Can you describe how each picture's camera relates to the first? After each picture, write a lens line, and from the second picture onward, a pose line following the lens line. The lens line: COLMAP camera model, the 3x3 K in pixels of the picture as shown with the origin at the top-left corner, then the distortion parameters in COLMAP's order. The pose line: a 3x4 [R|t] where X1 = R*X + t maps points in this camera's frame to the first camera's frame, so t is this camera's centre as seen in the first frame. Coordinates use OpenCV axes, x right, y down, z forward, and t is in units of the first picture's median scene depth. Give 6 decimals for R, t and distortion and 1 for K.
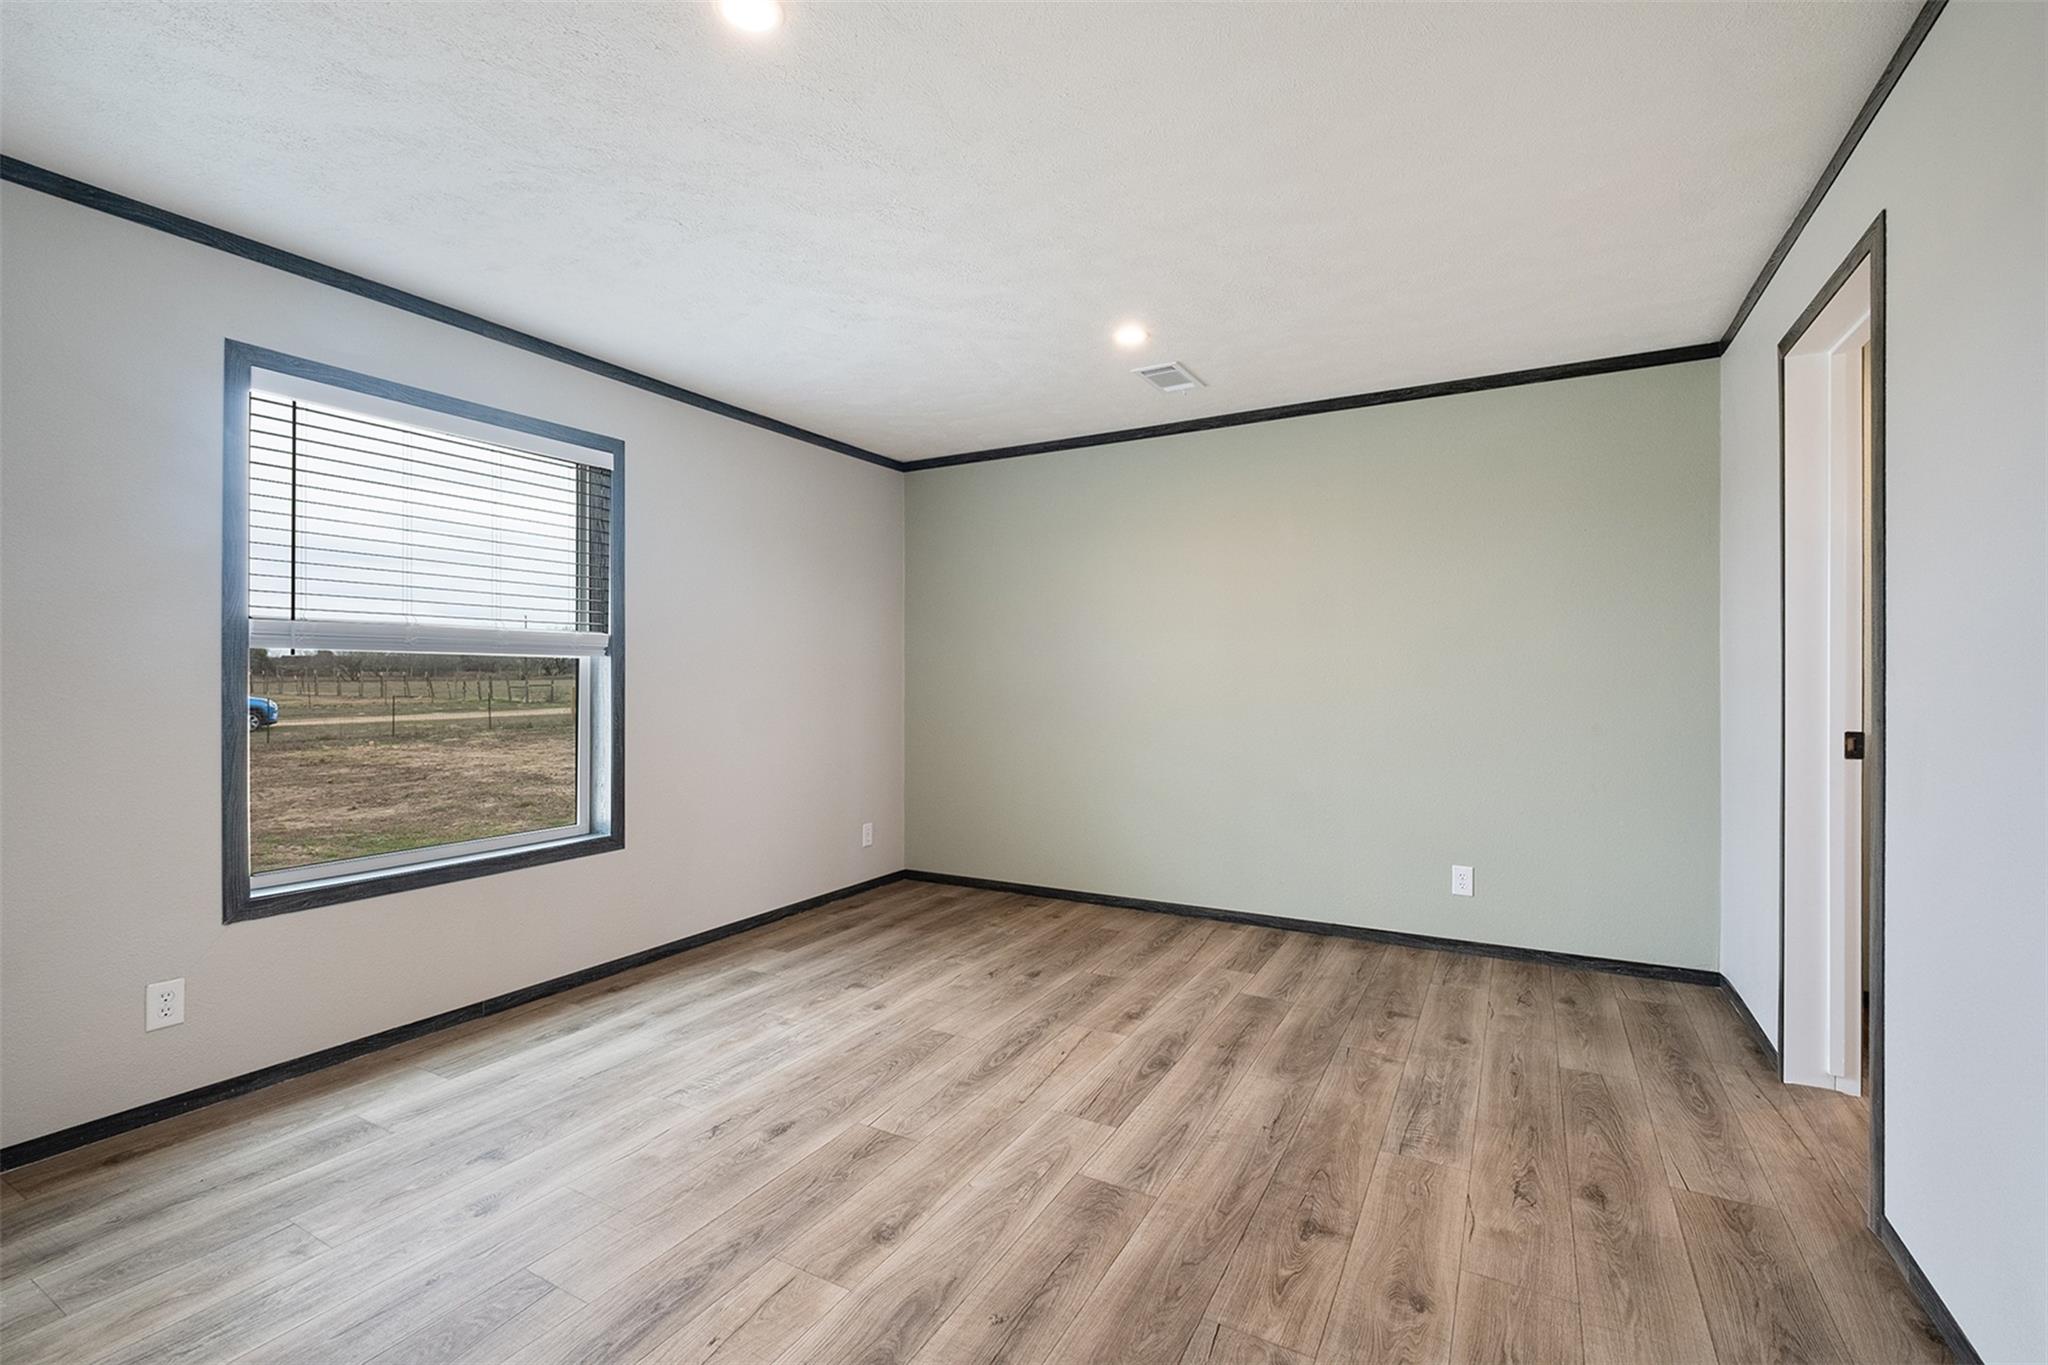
lens RADIAL K [[890.4, 0, 1027.1], [0, 890.4, 668.8], [0, 0, 1]] dist [0.003193, -0.005521]
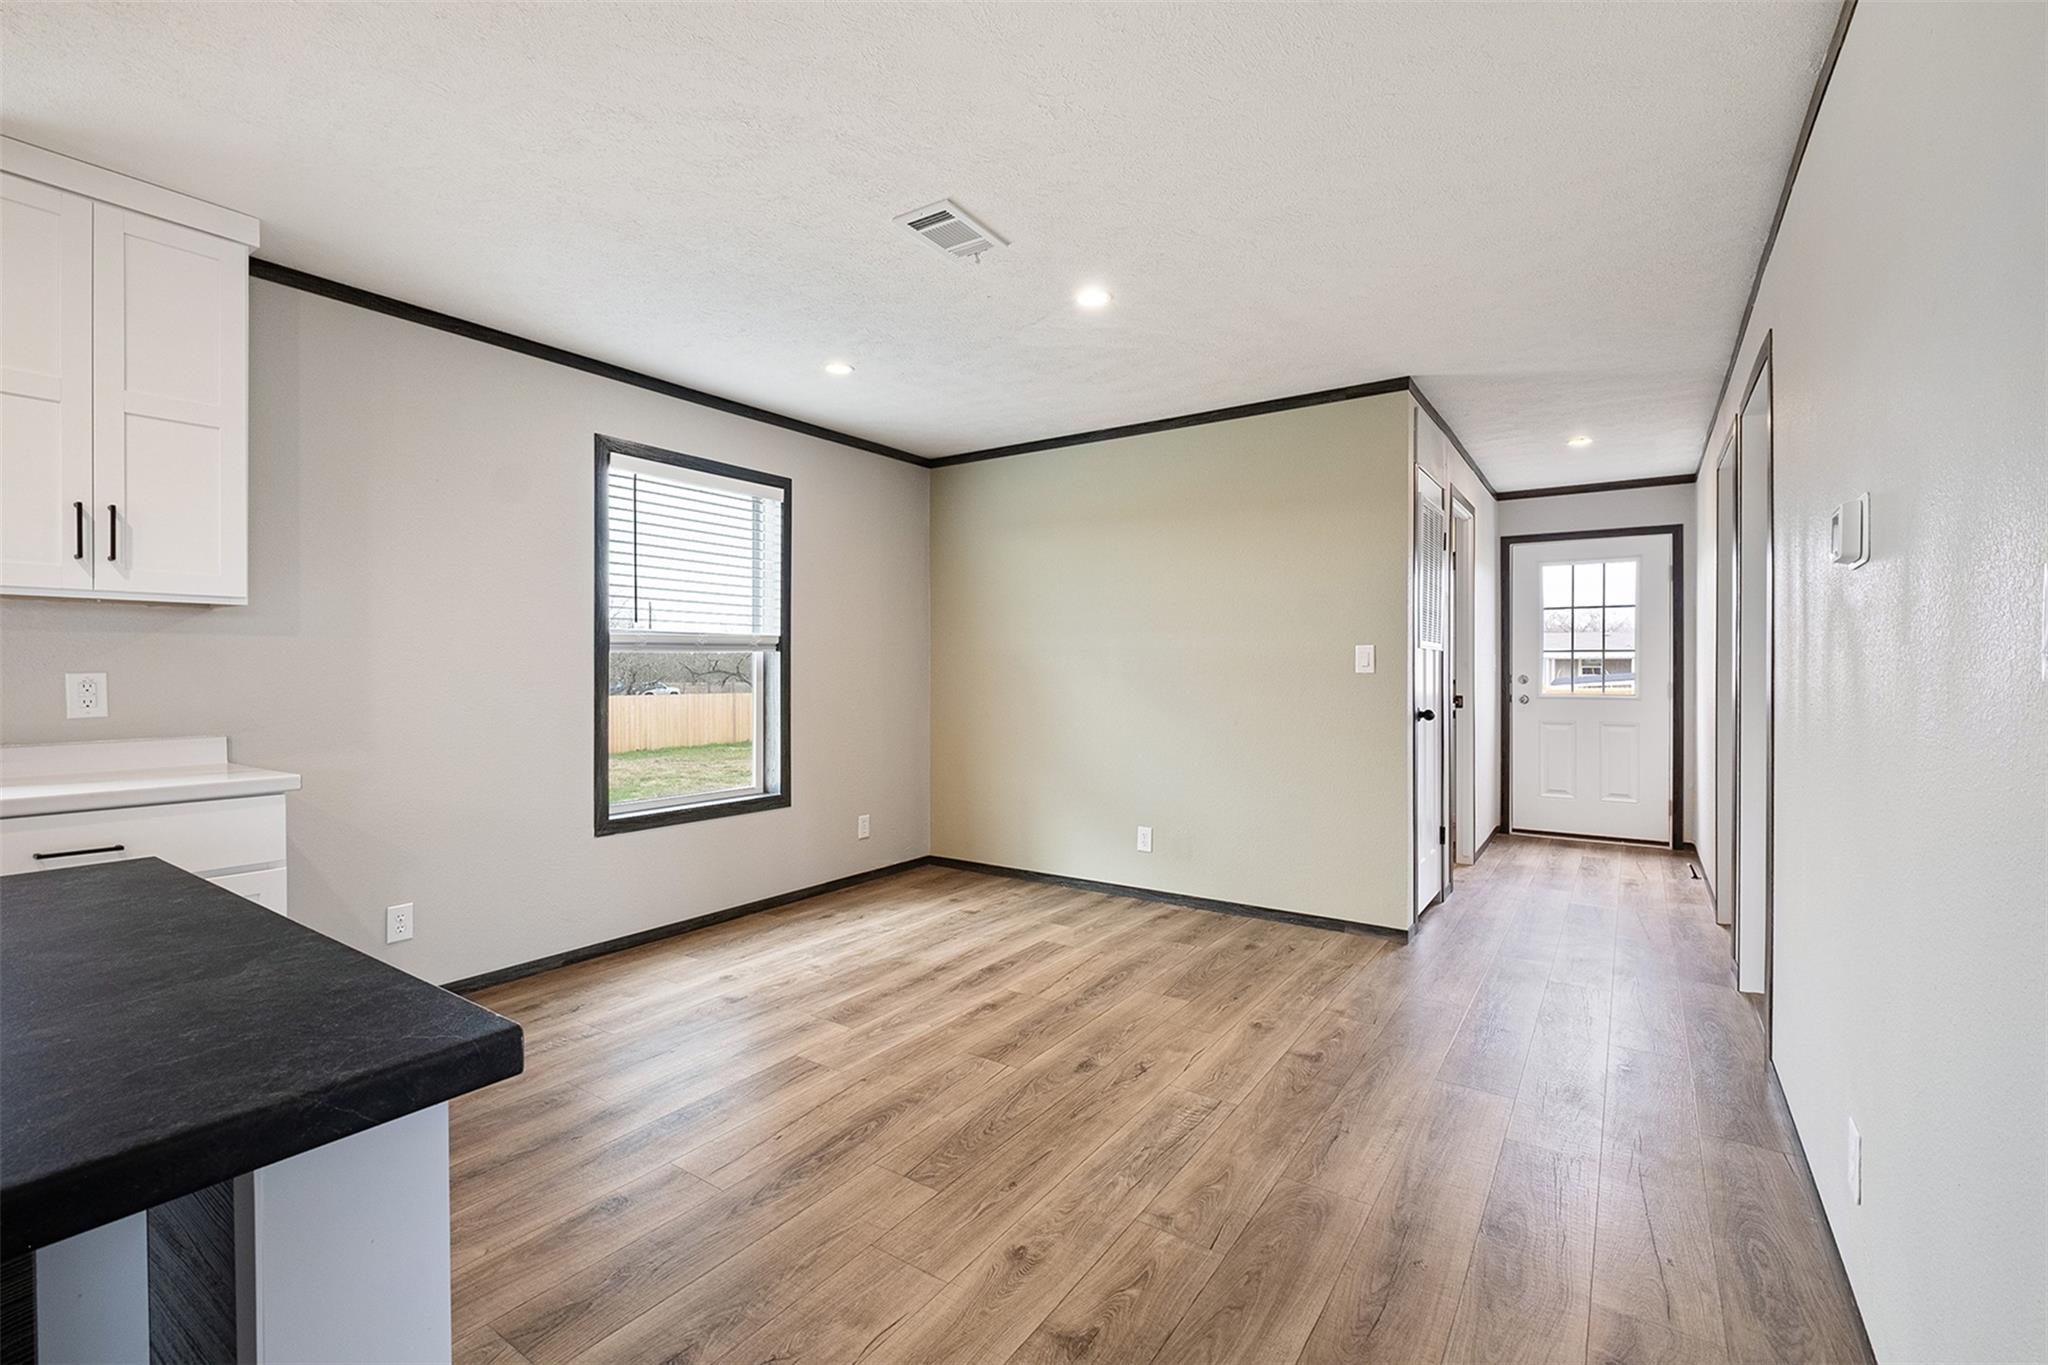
lens RADIAL K [[890.4, 0, 1032.3], [0, 890.4, 679.7], [0, 0, 1]] dist [0.003193, -0.005521]
pose [[-0.996472, 0.000790, 0.083927, -0.315133], [0.001406, 0.999972, 0.007284, 0.017365], [-0.083919, 0.007377, -0.996445, 2.197702]]
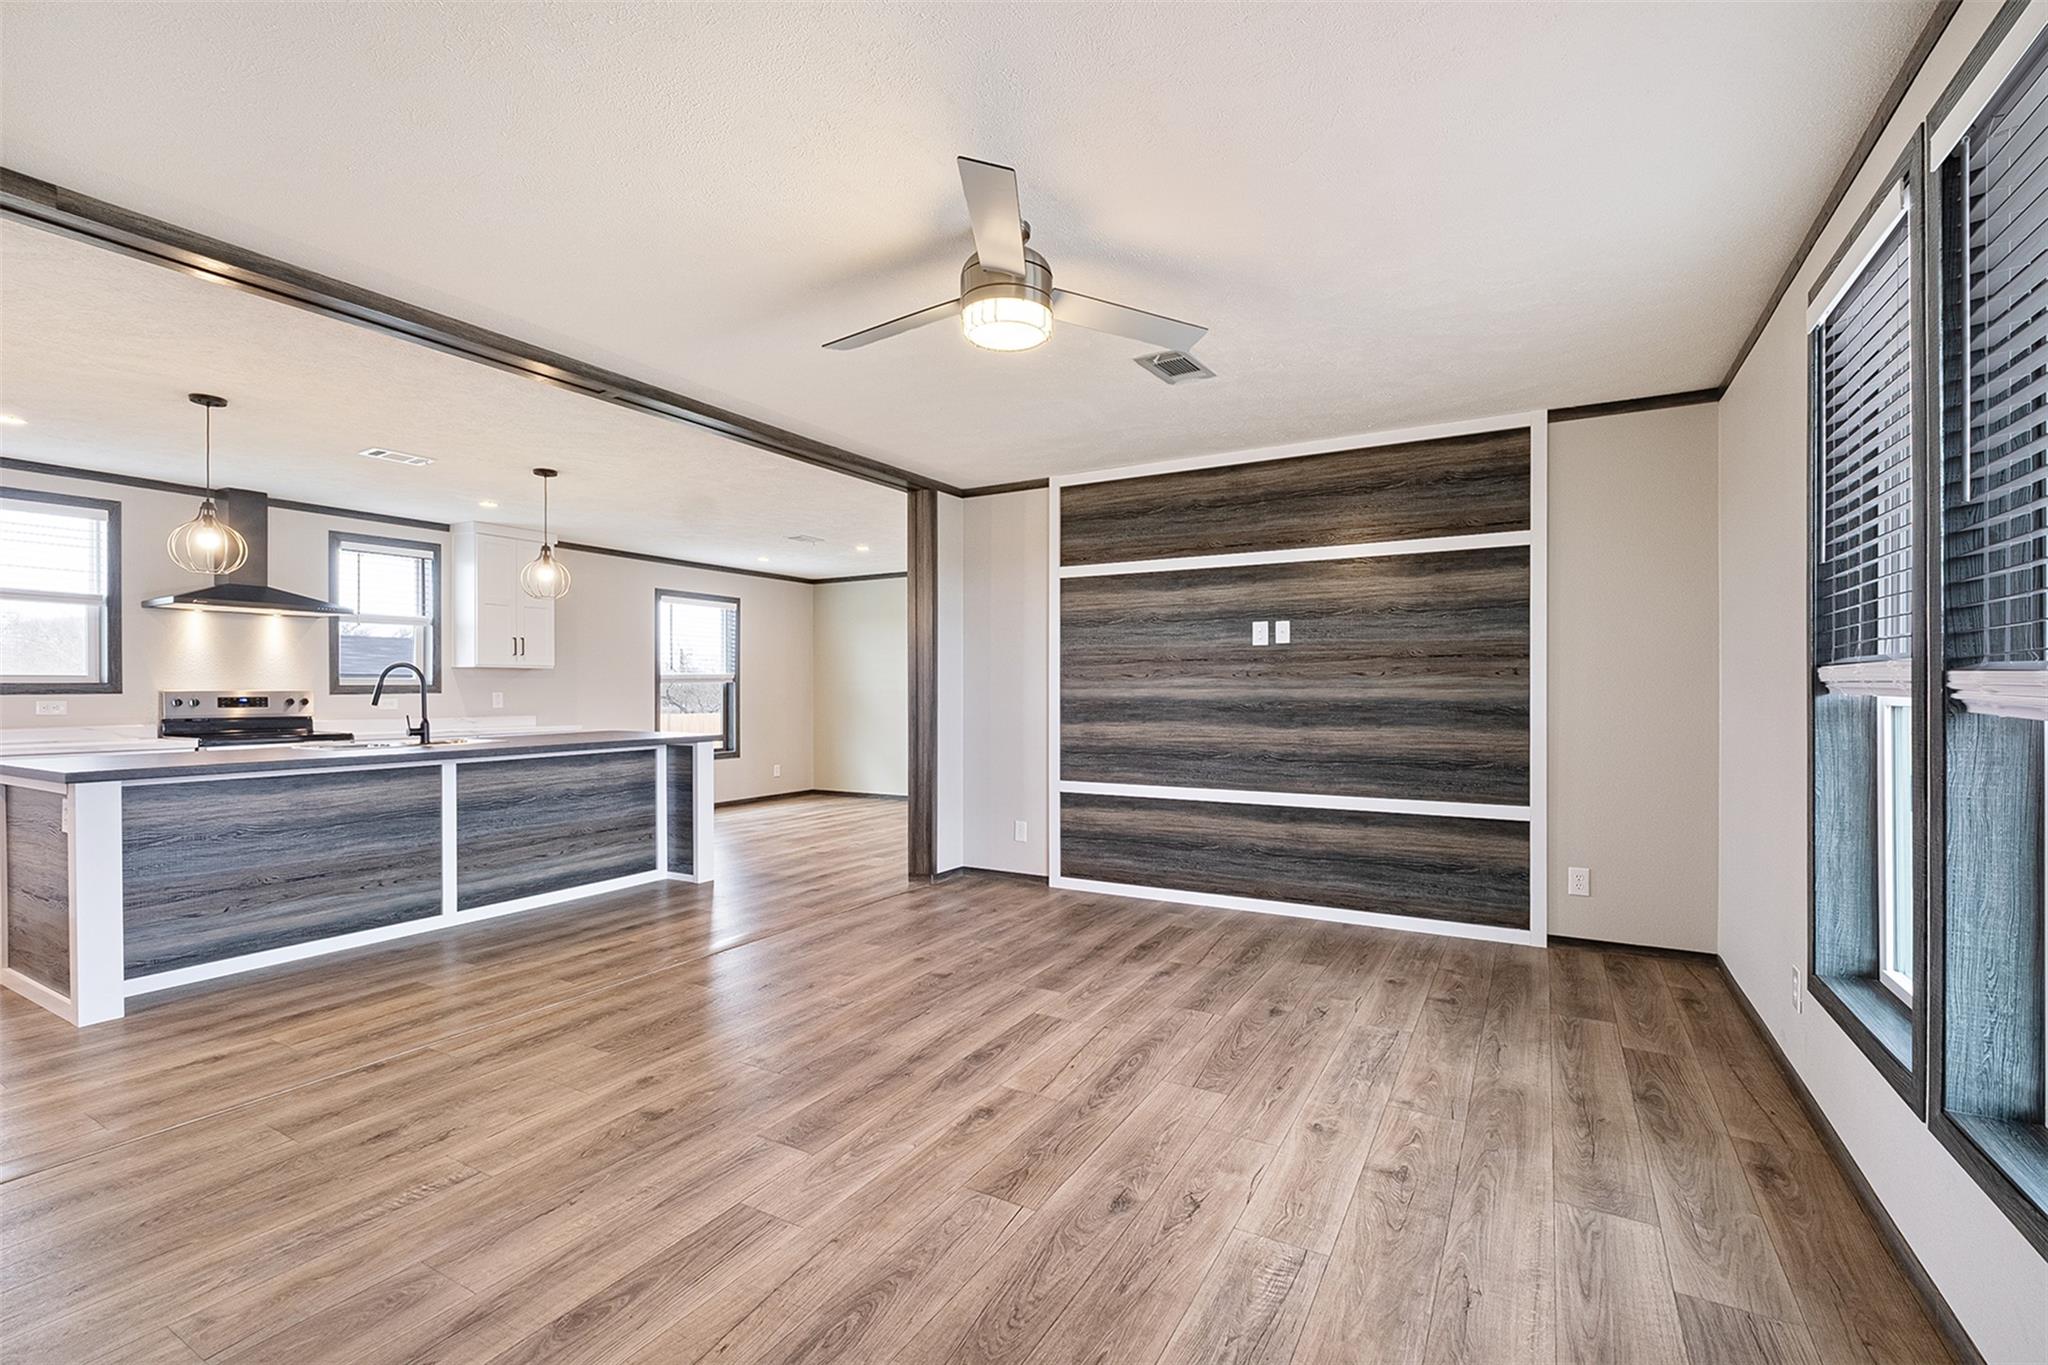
lens RADIAL K [[890.4, 0, 1035.1], [0, 890.4, 687.4], [0, 0, 1]] dist [0.003193, -0.005521]
pose [[-0.999979, 0.004659, 0.004475, -0.204417], [0.004626, 0.999962, -0.007392, 0.012818], [-0.004509, -0.007371, -0.999963, 1.946836]]
